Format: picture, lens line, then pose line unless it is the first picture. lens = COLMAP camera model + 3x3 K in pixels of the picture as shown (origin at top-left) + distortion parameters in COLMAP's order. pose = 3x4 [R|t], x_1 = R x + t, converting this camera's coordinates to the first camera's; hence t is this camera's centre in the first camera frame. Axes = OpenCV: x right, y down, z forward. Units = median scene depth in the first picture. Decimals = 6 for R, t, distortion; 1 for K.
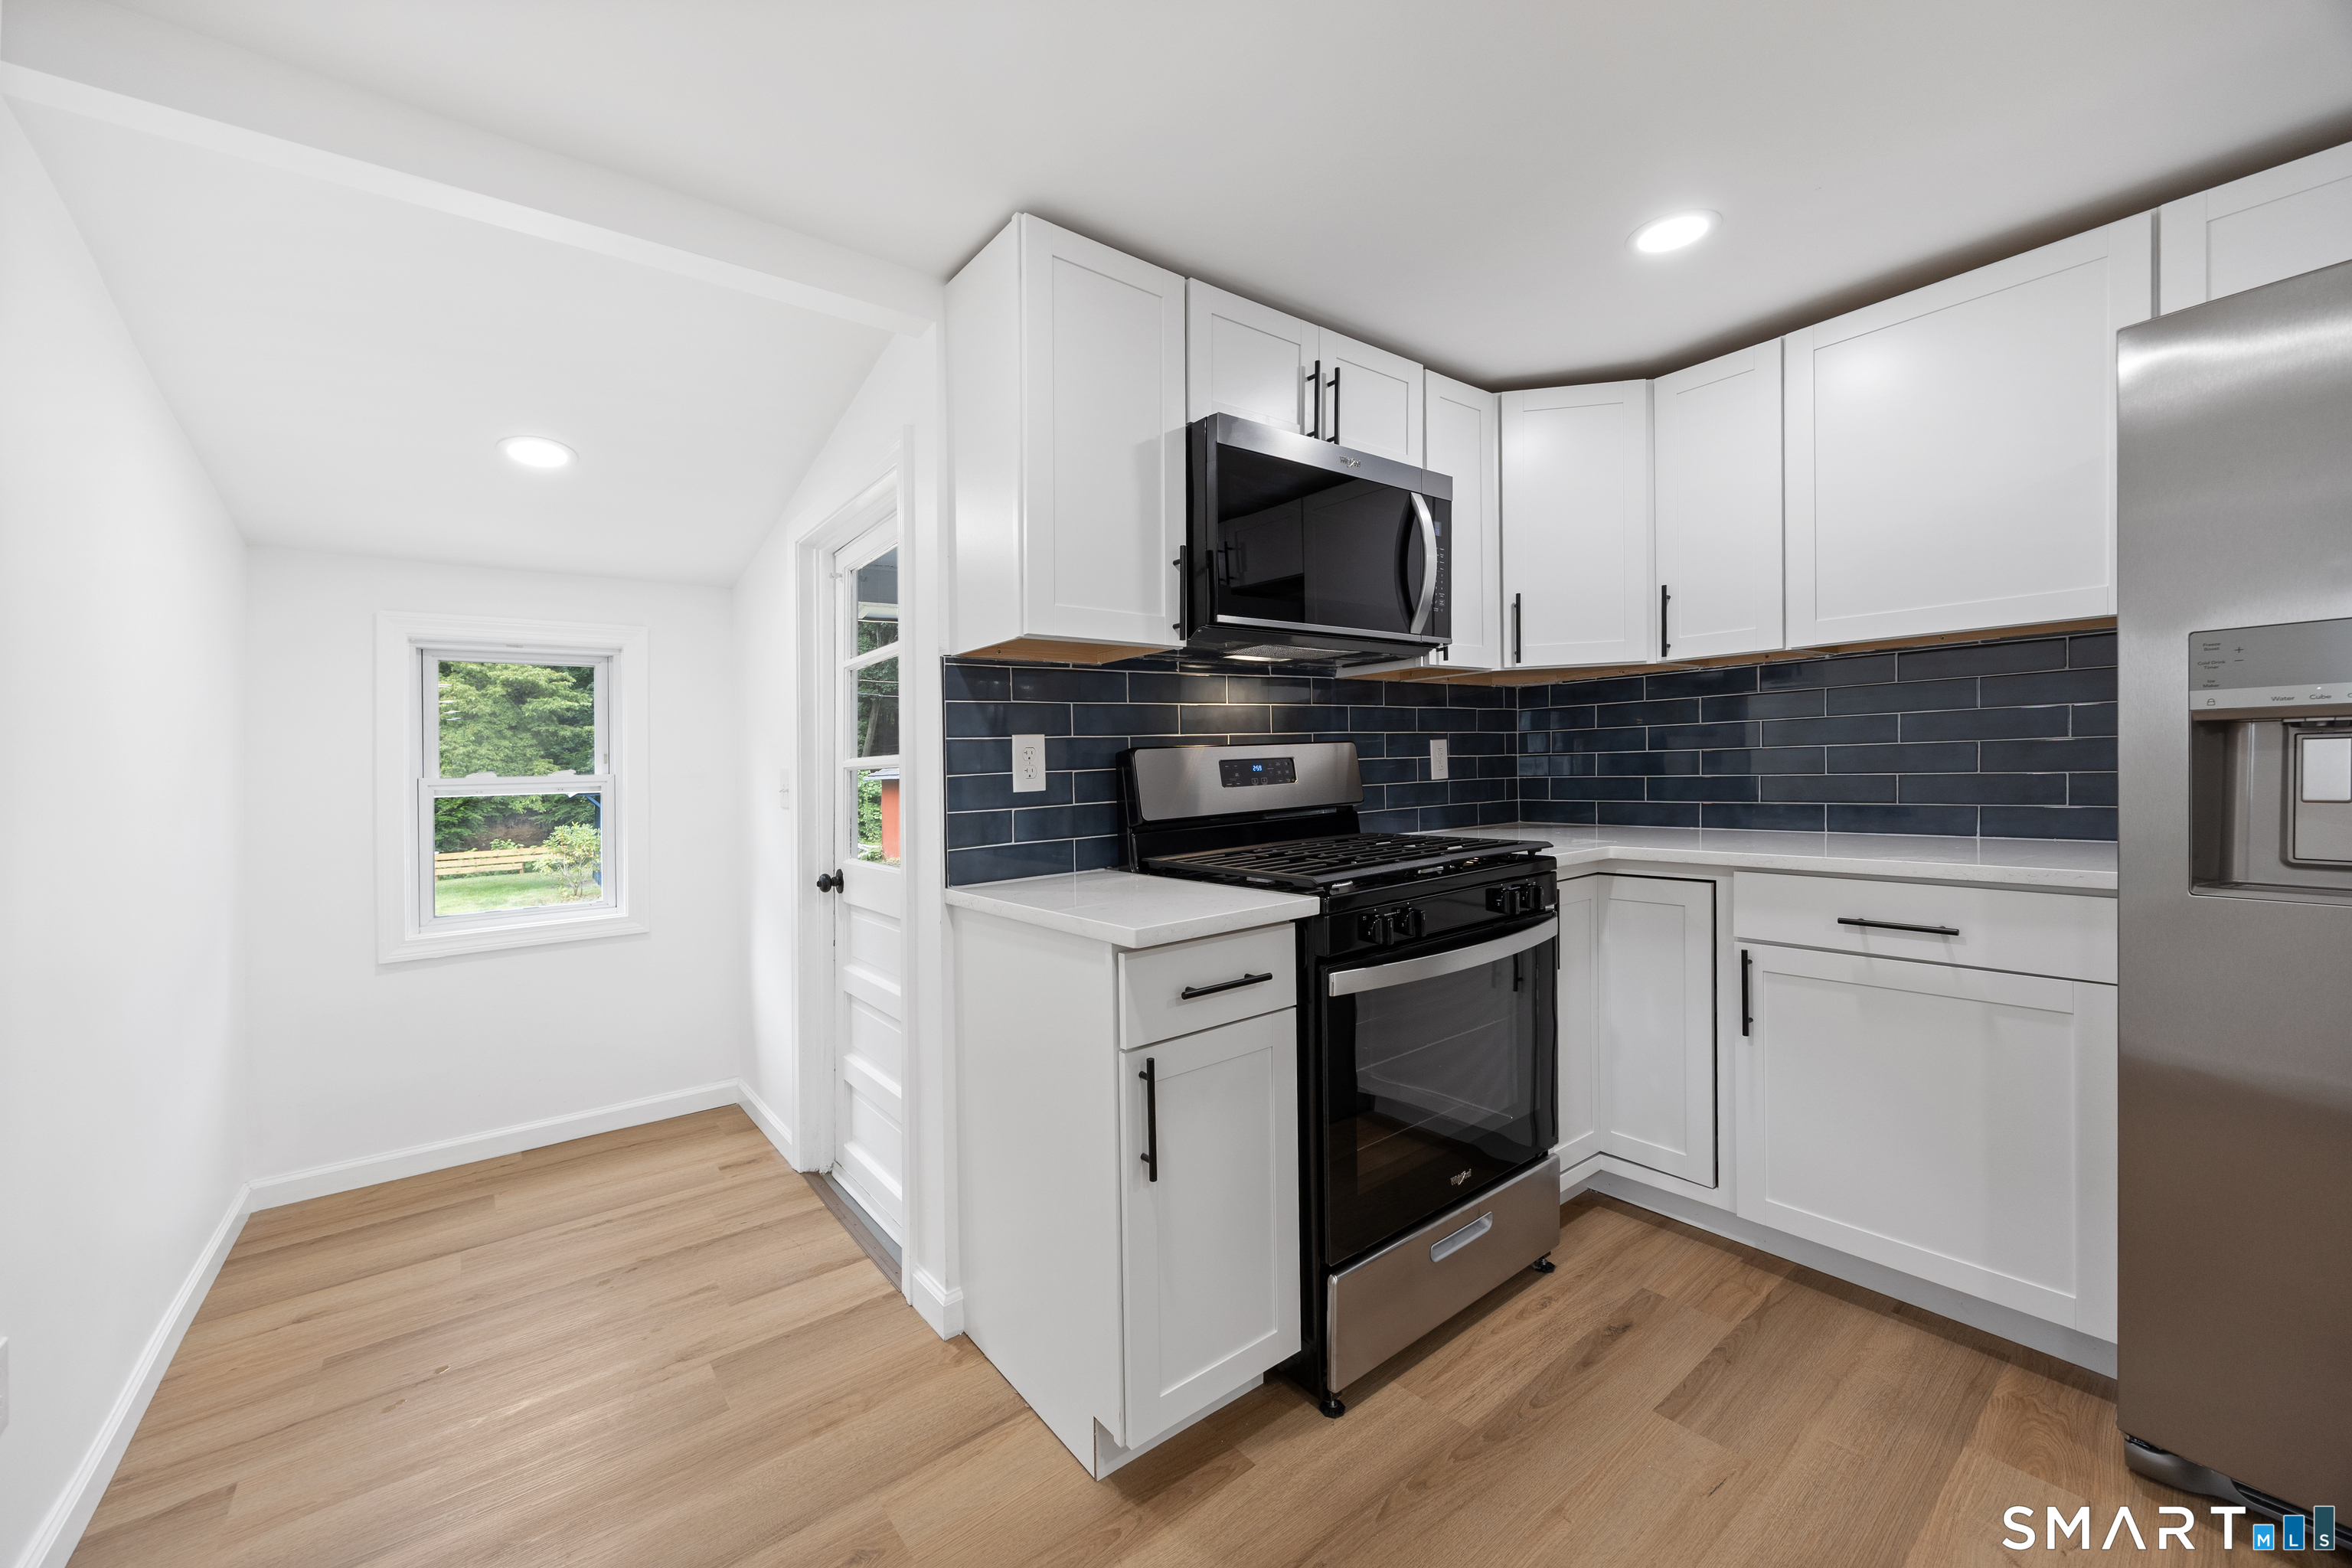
lens RADIAL K [[916.2, 0, 1166.5], [0, 916.2, 774.5], [0, 0, 1]] dist [0.001114, 0.000176]
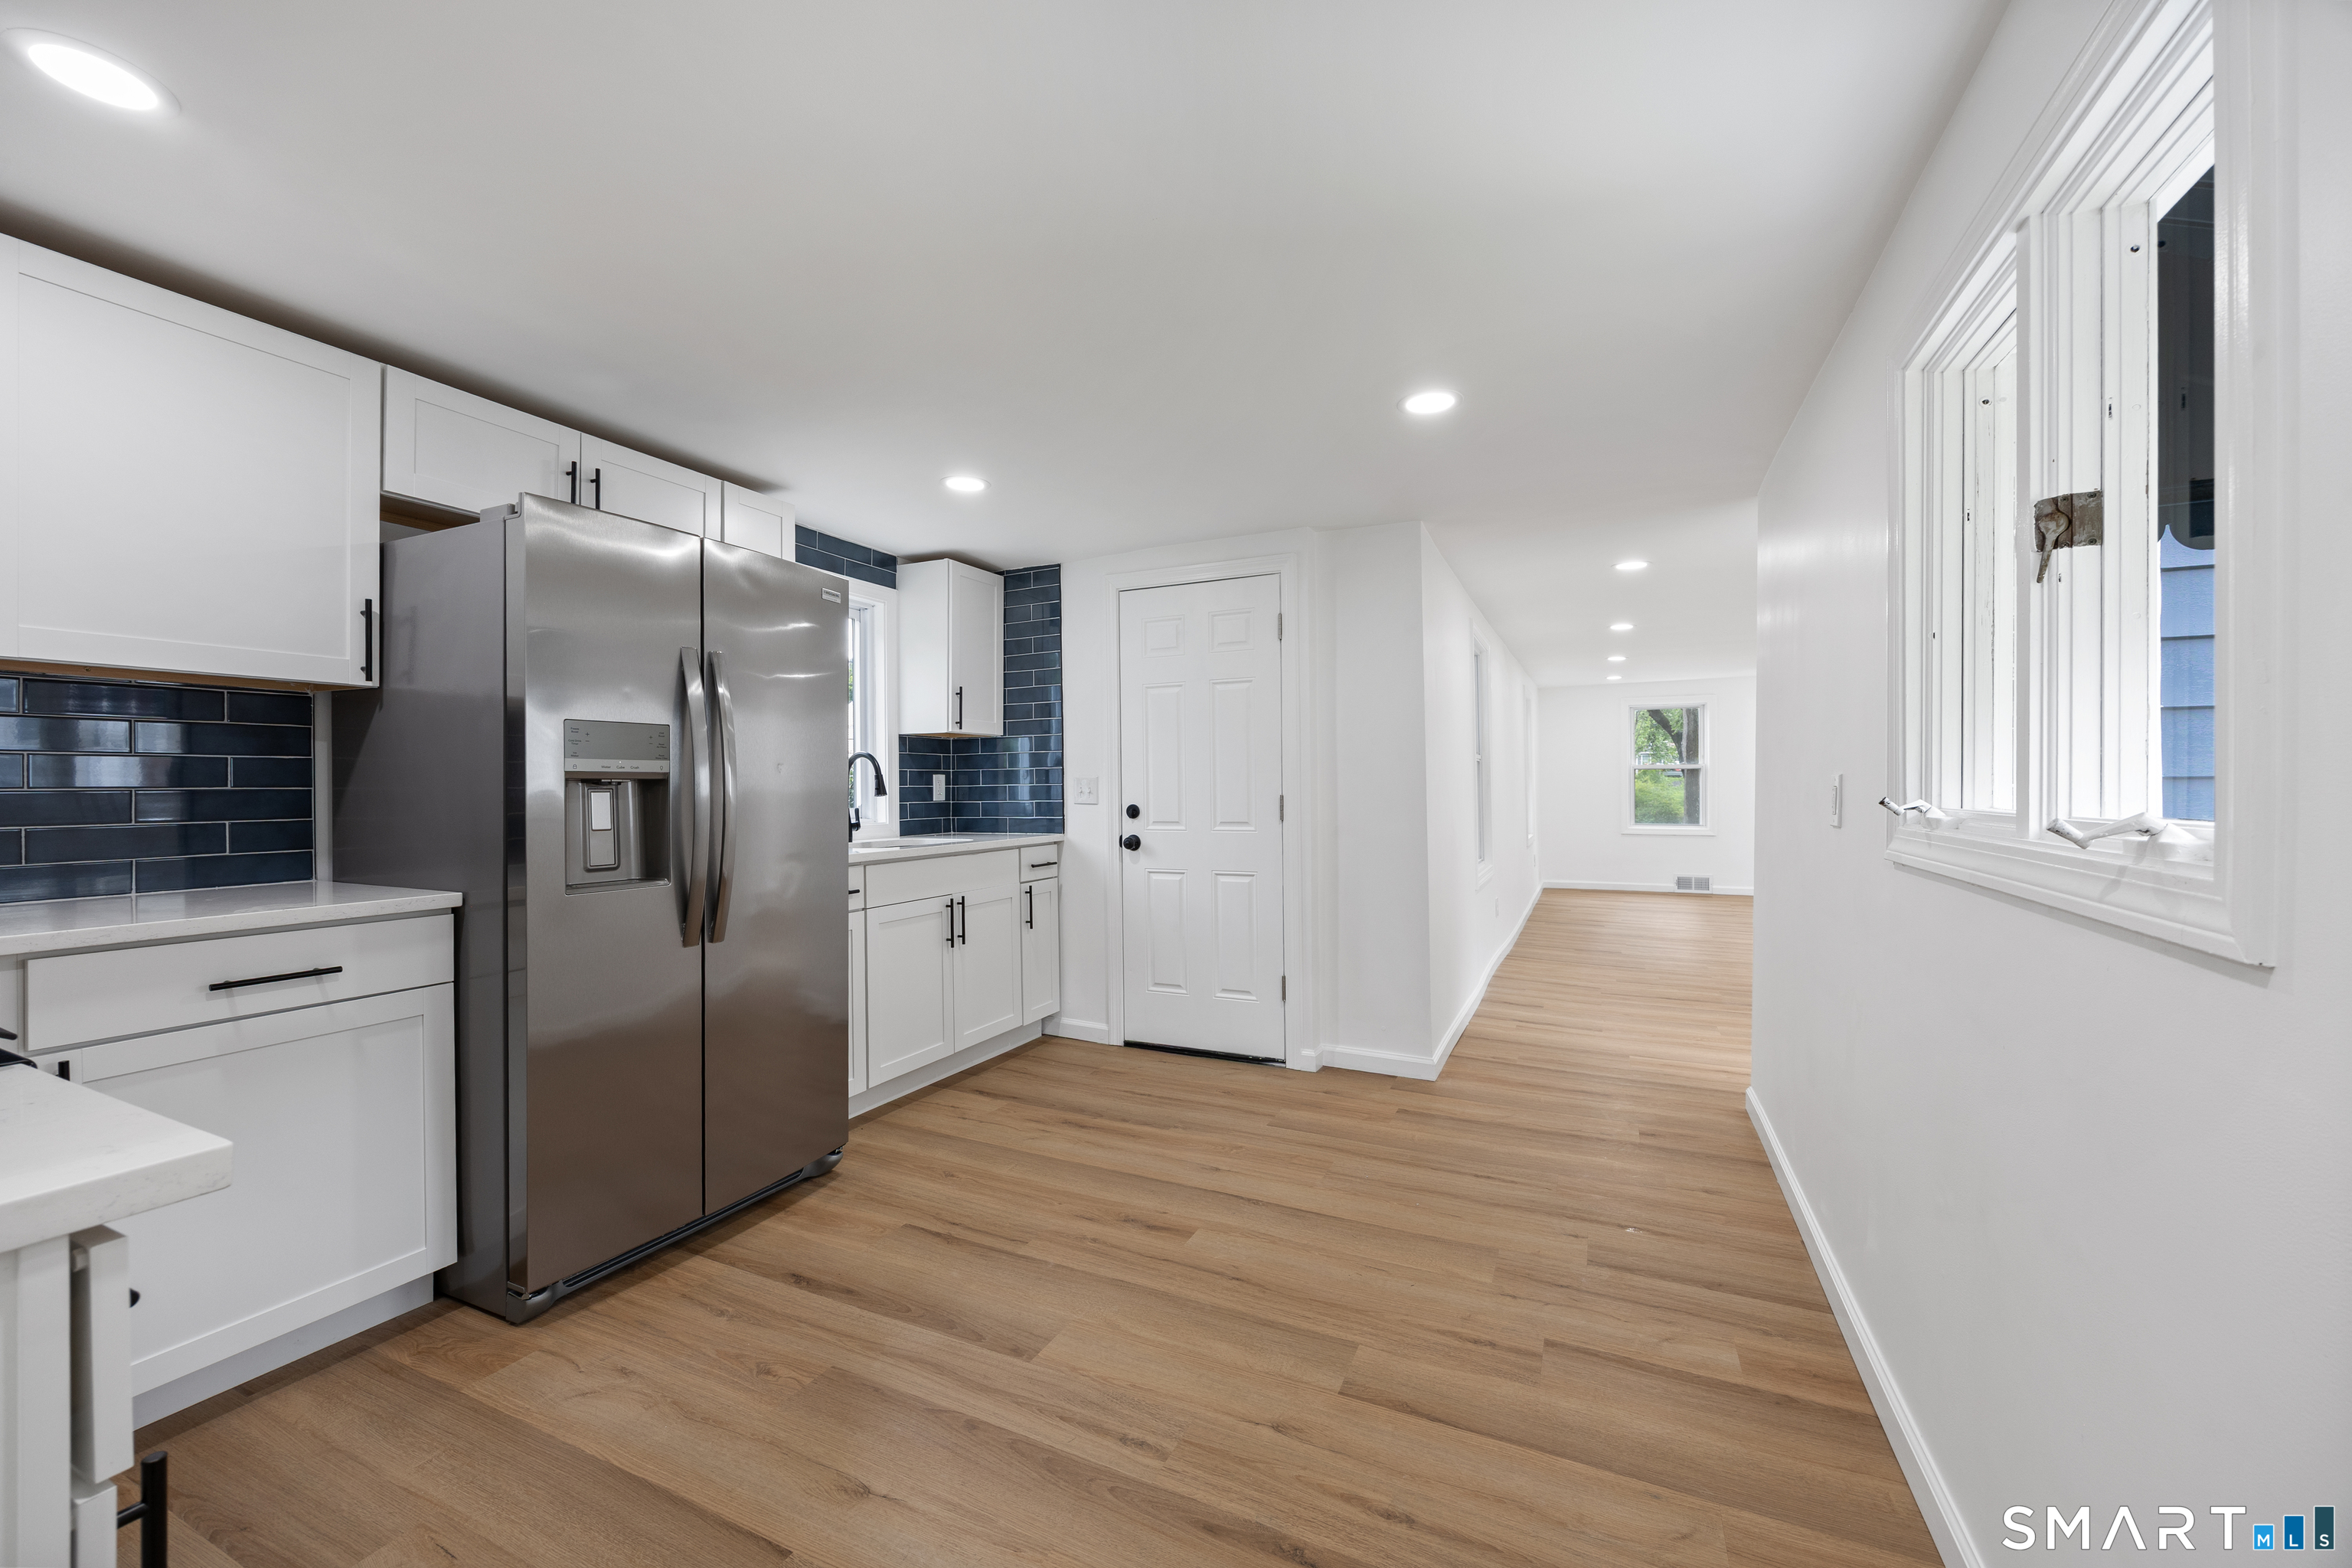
lens RADIAL K [[926.6, 0, 1169.1], [0, 926.6, 828.8], [0, 0, 1]] dist [-0.000368, 0.000020]
pose [[-0.456755, -0.006167, 0.889571, -0.423547], [0.024518, 0.999509, 0.019518, 0.011211], [-0.889255, 0.030725, -0.456379, 0.516631]]
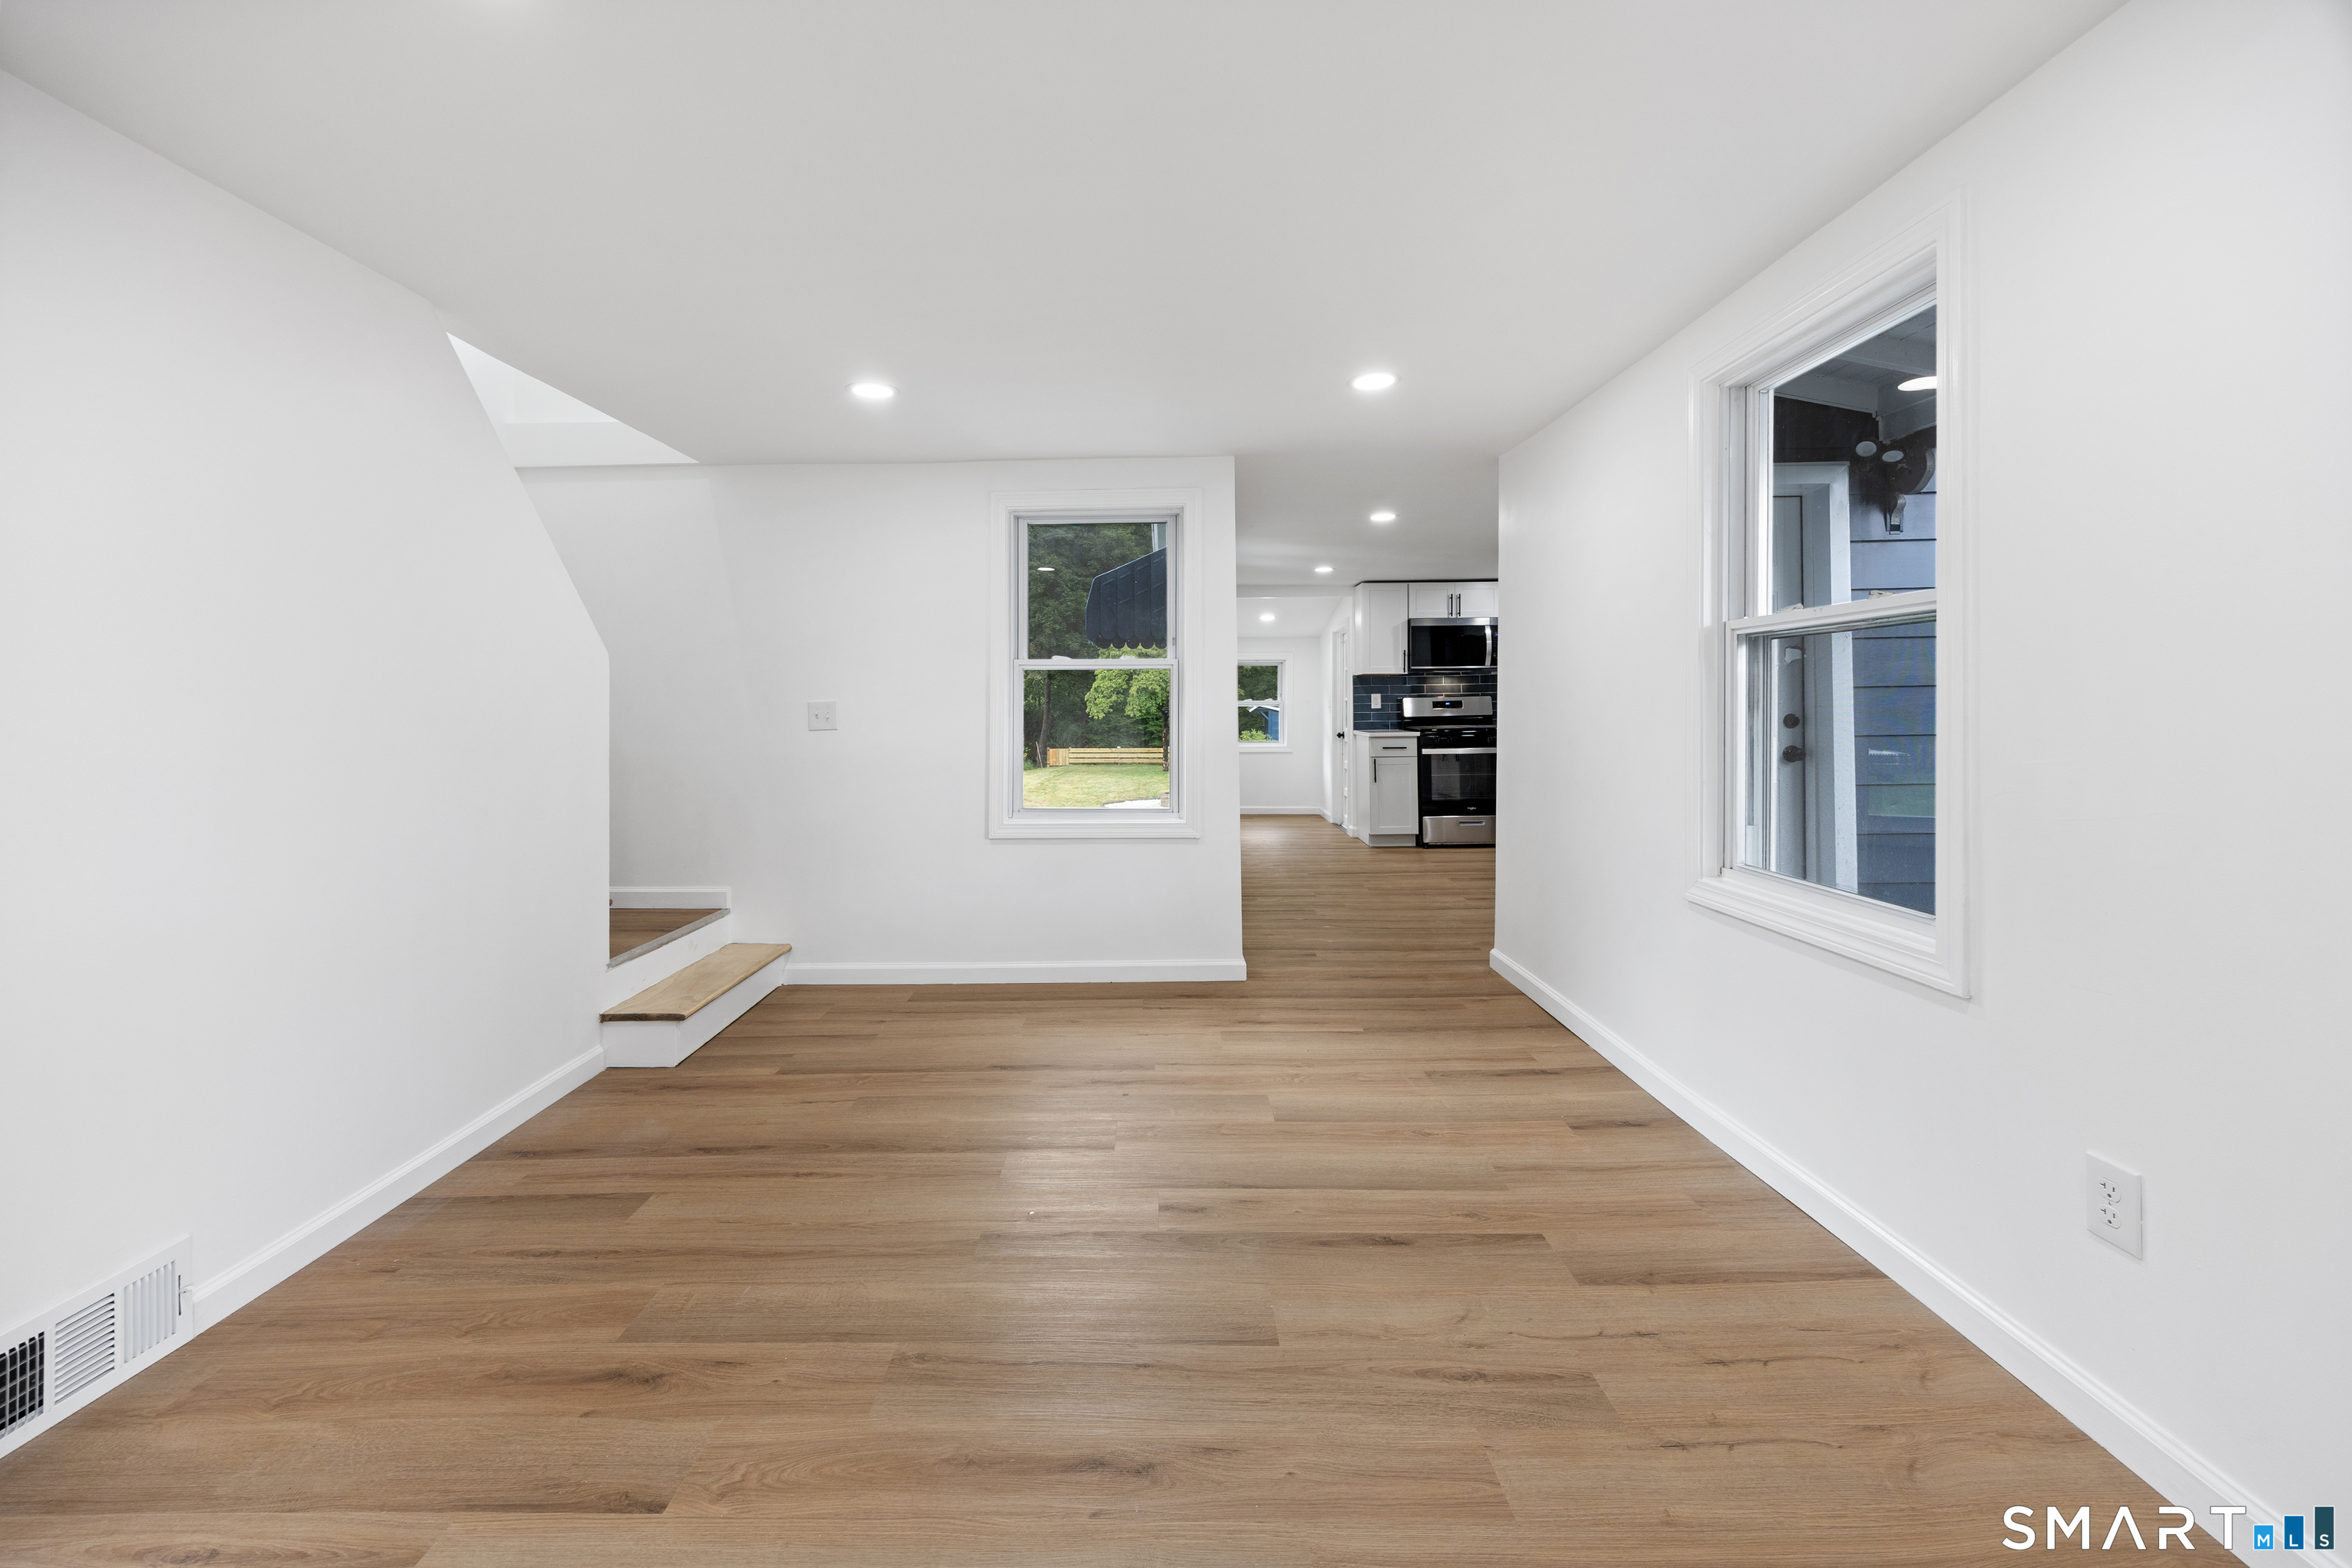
lens RADIAL K [[949.1, 0, 1123.0], [0, 949.1, 703.9], [0, 0, 1]] dist [-0.000616, 0.000070]
pose [[0.767261, 0.015784, -0.641140, 1.603204], [-0.010481, 0.999872, 0.012072, -0.037790], [0.641249, -0.002542, 0.767329, -2.787436]]
